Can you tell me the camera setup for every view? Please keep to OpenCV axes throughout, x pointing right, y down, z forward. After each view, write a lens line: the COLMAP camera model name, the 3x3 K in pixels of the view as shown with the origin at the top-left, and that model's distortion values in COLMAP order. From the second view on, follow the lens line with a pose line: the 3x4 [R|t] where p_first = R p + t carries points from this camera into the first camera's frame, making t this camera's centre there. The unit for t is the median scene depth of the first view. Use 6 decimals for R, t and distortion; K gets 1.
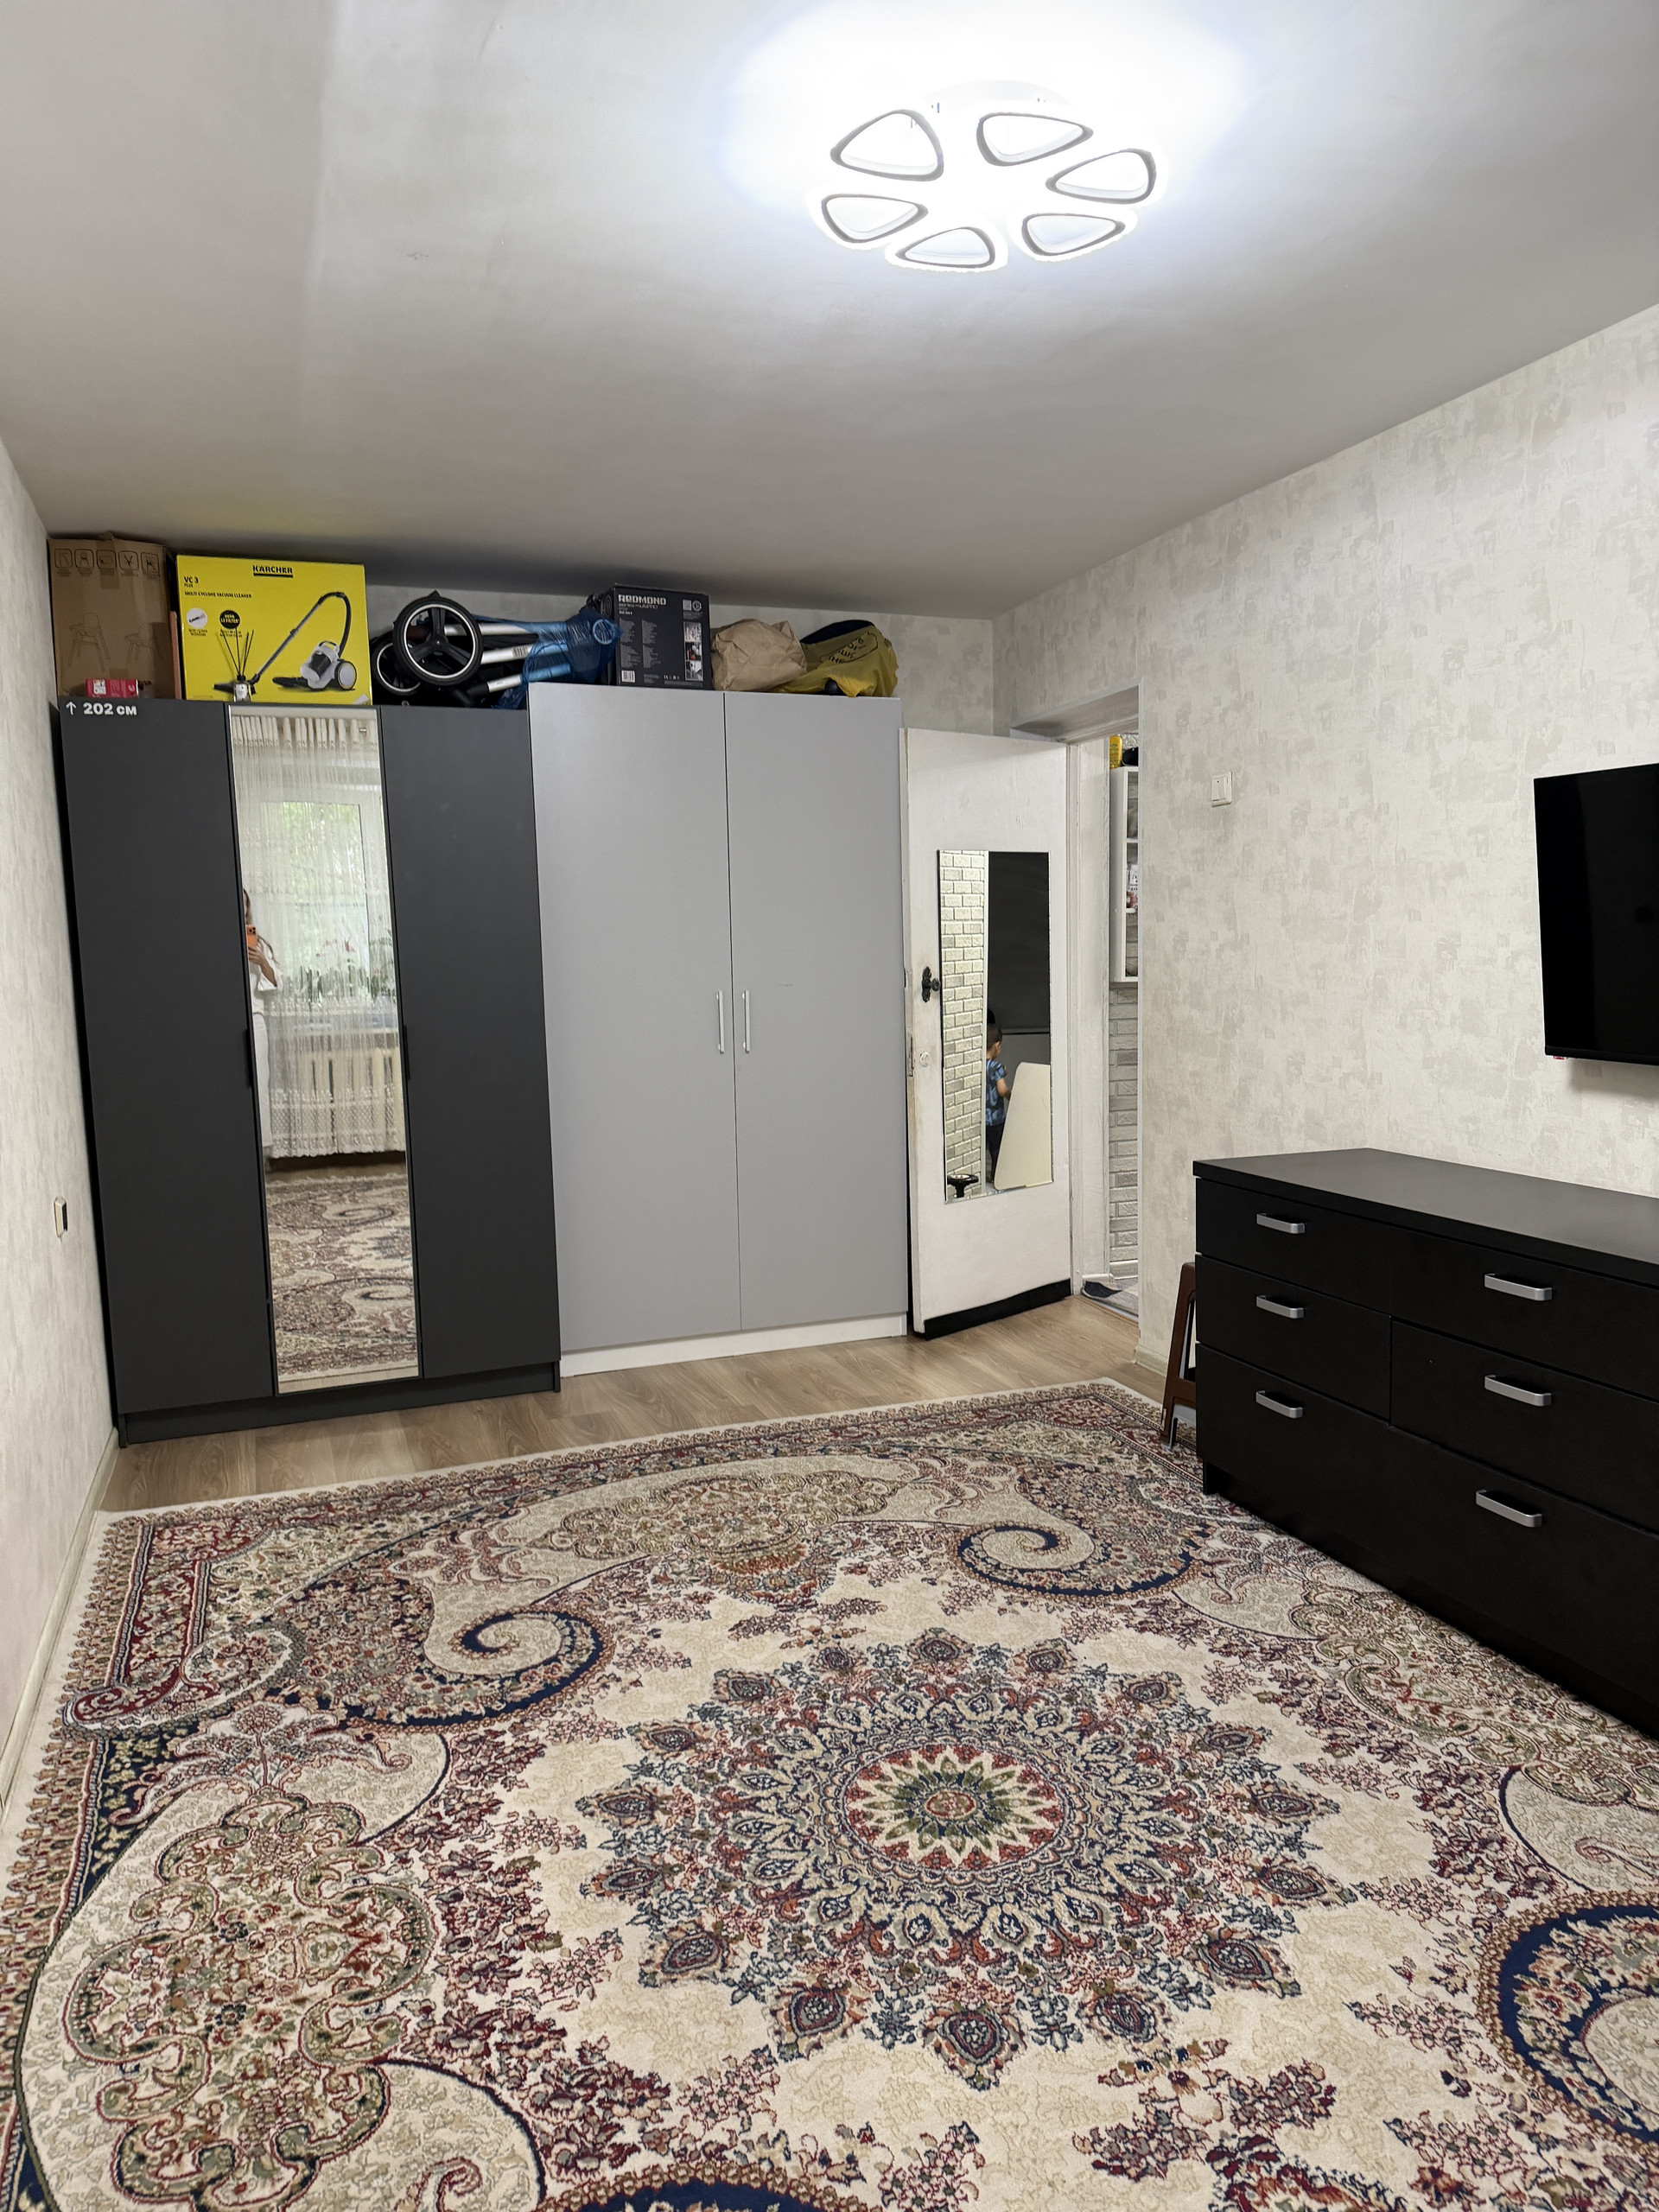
lens RADIAL K [[1548.2, 0, 827.6], [0, 1548.2, 1117.0], [0, 0, 1]] dist [0.032874, -0.034420]
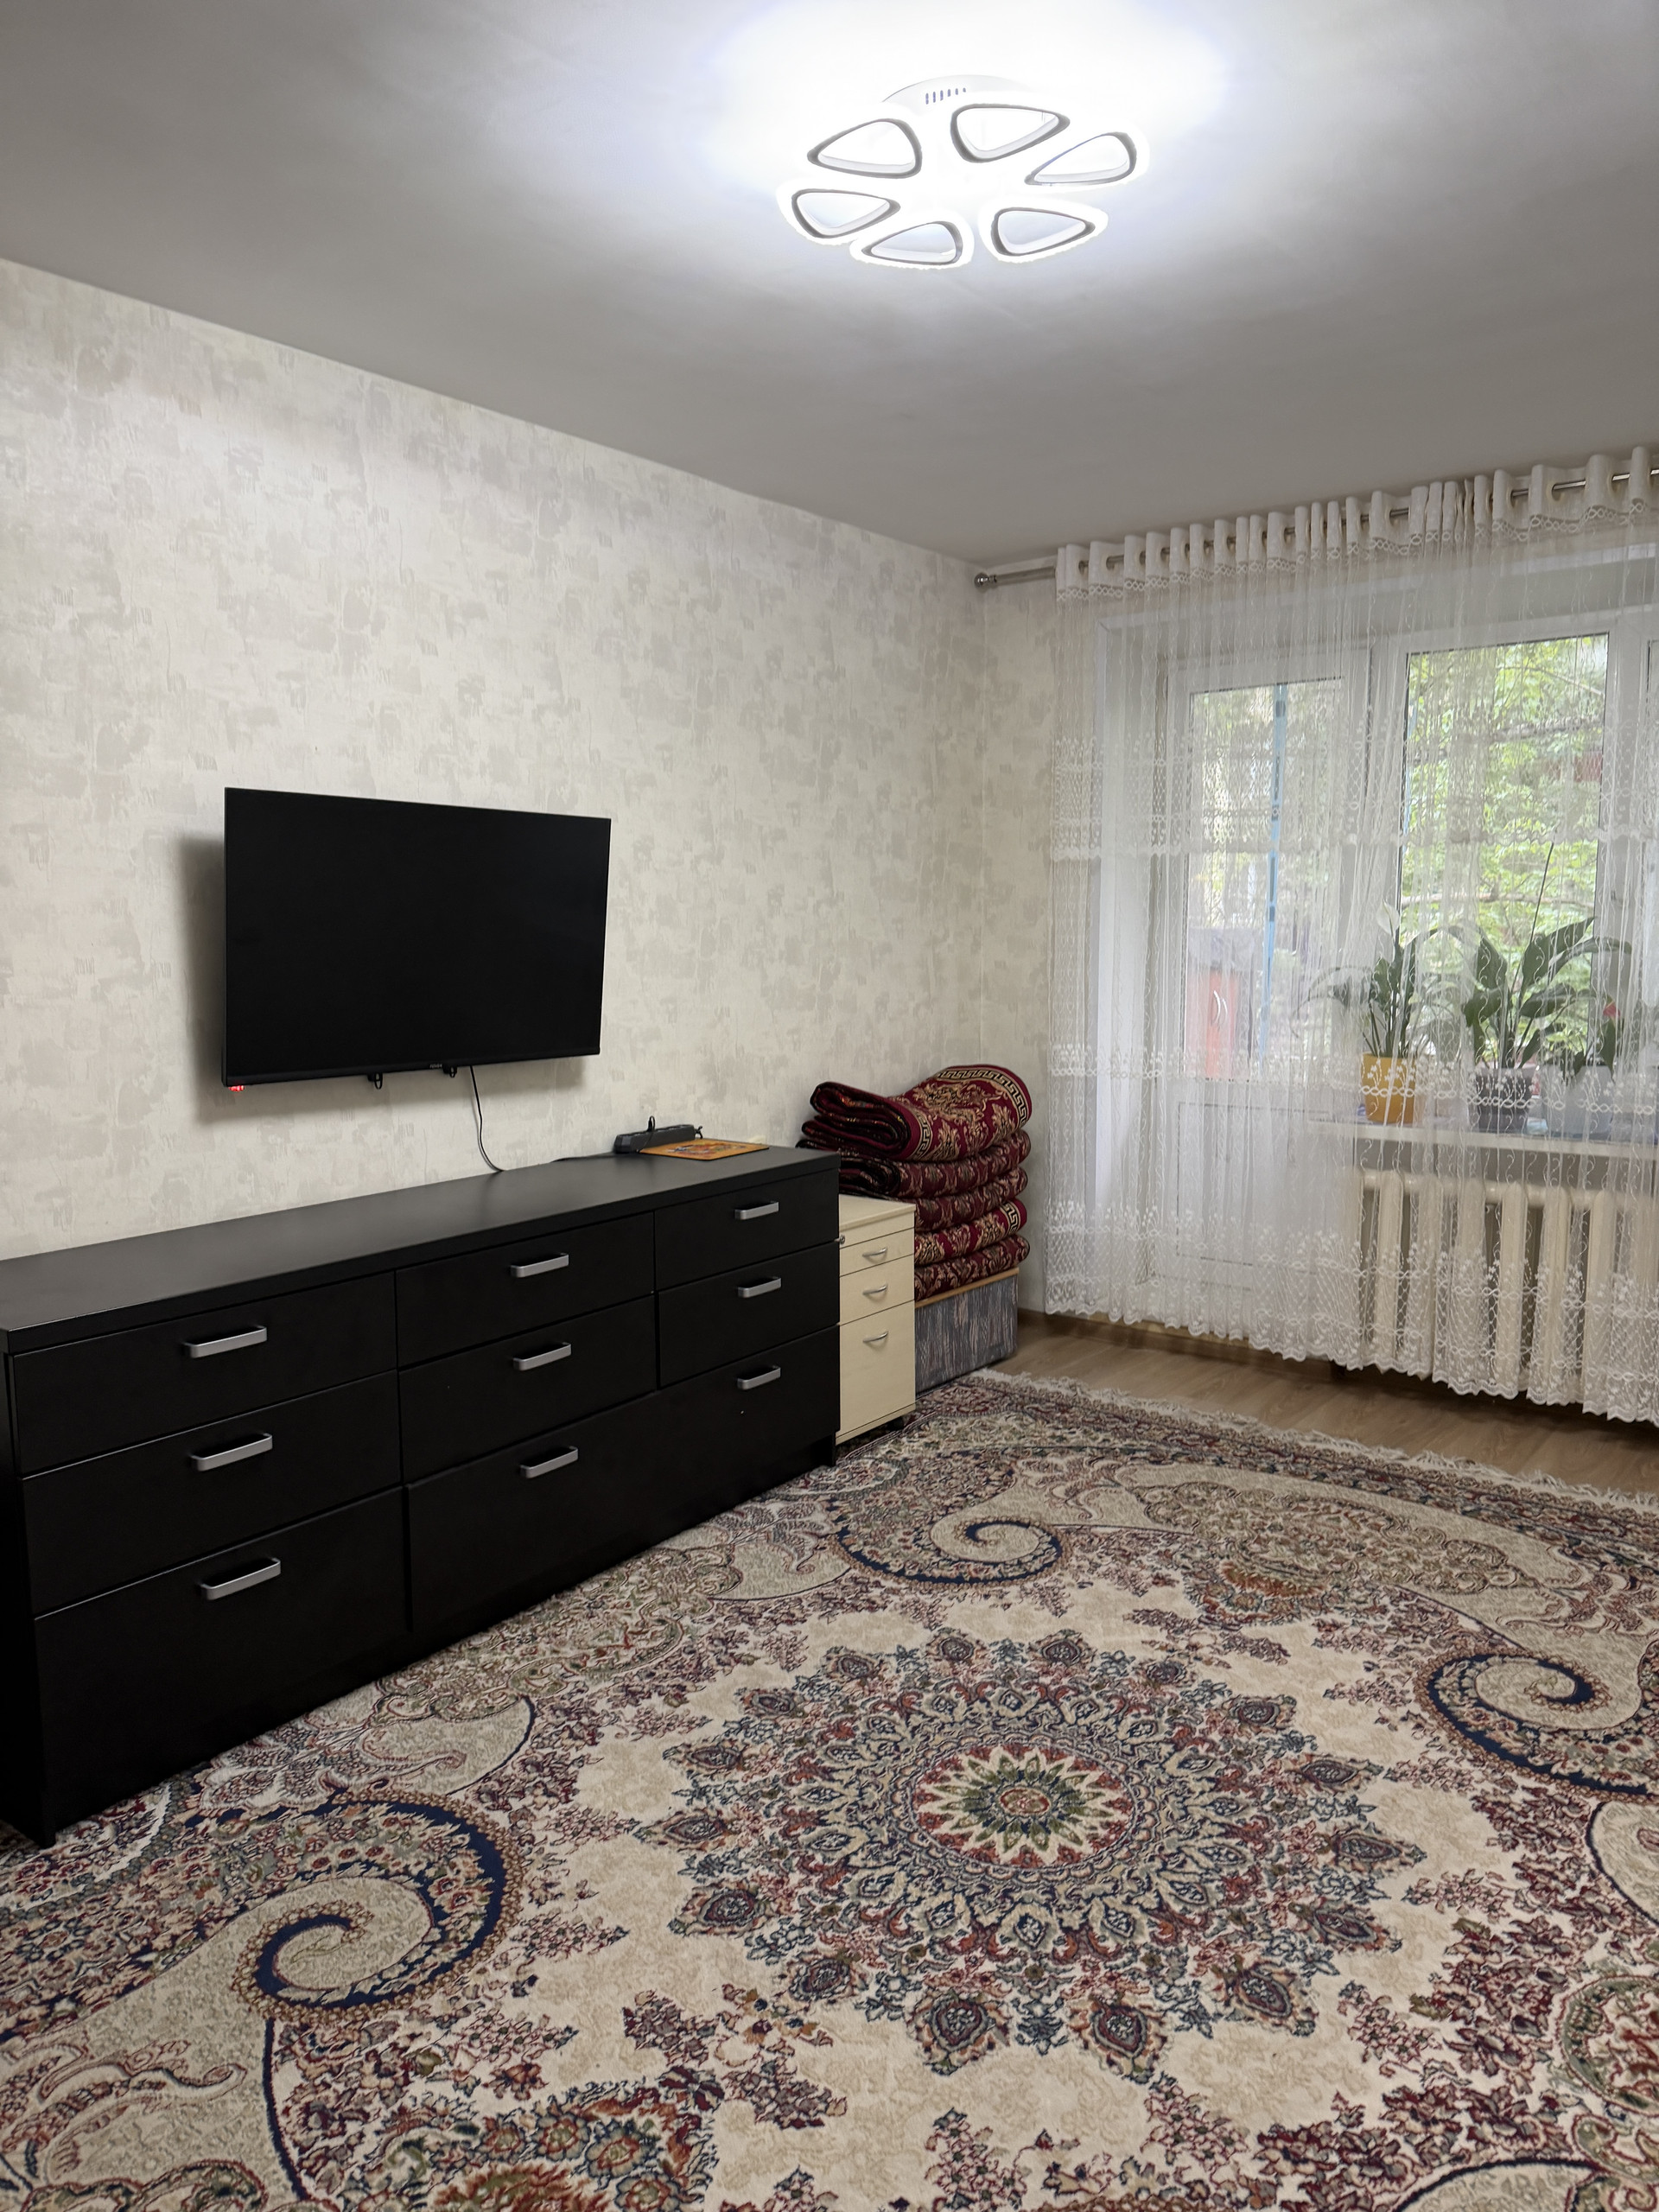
lens RADIAL K [[1548.2, 0, 827.6], [0, 1548.2, 1117.0], [0, 0, 1]] dist [0.032874, -0.034420]
pose [[-0.533938, -0.085195, 0.841221, -0.544285], [0.117447, 0.977793, 0.173572, -0.150725], [-0.837327, 0.191475, -0.512075, 1.257626]]
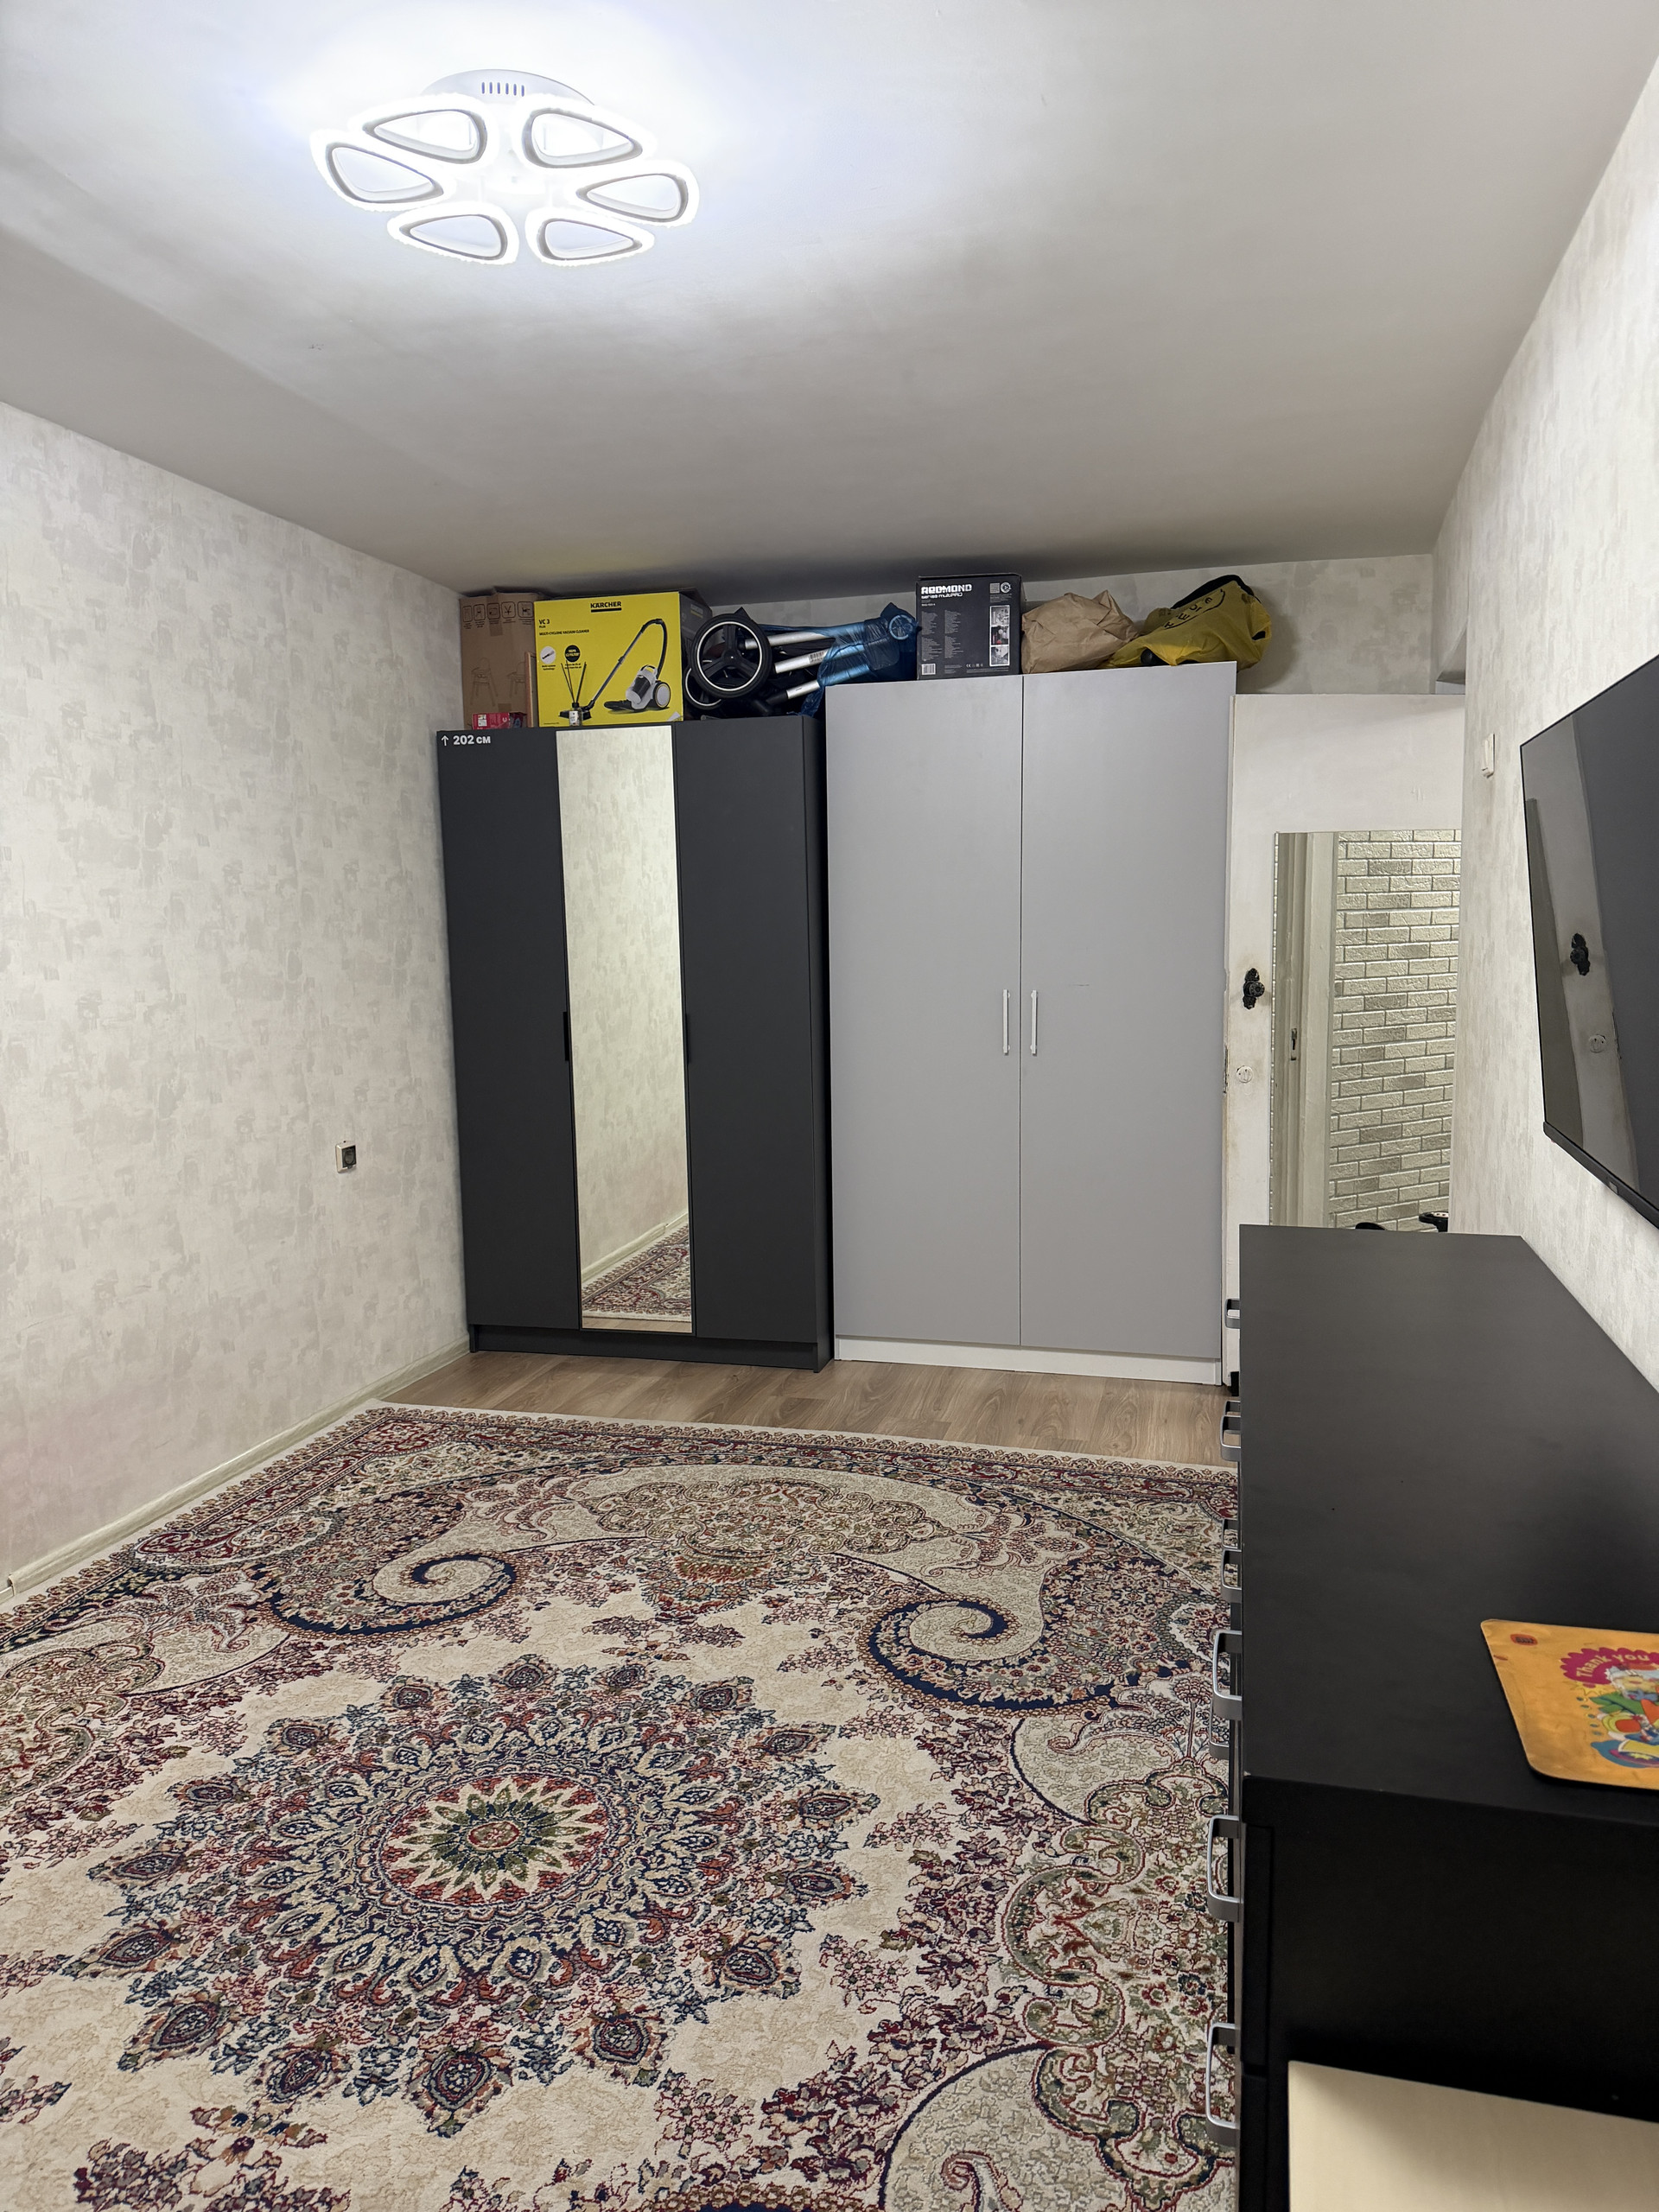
lens RADIAL K [[1555.4, 0, 822.1], [0, 1555.4, 1101.8], [0, 0, 1]] dist [0.033752, -0.024563]
pose [[0.814692, 0.077167, -0.574737, 0.642731], [-0.070733, 0.996930, 0.033589, -0.059639], [0.575564, 0.013288, 0.817649, 0.242517]]
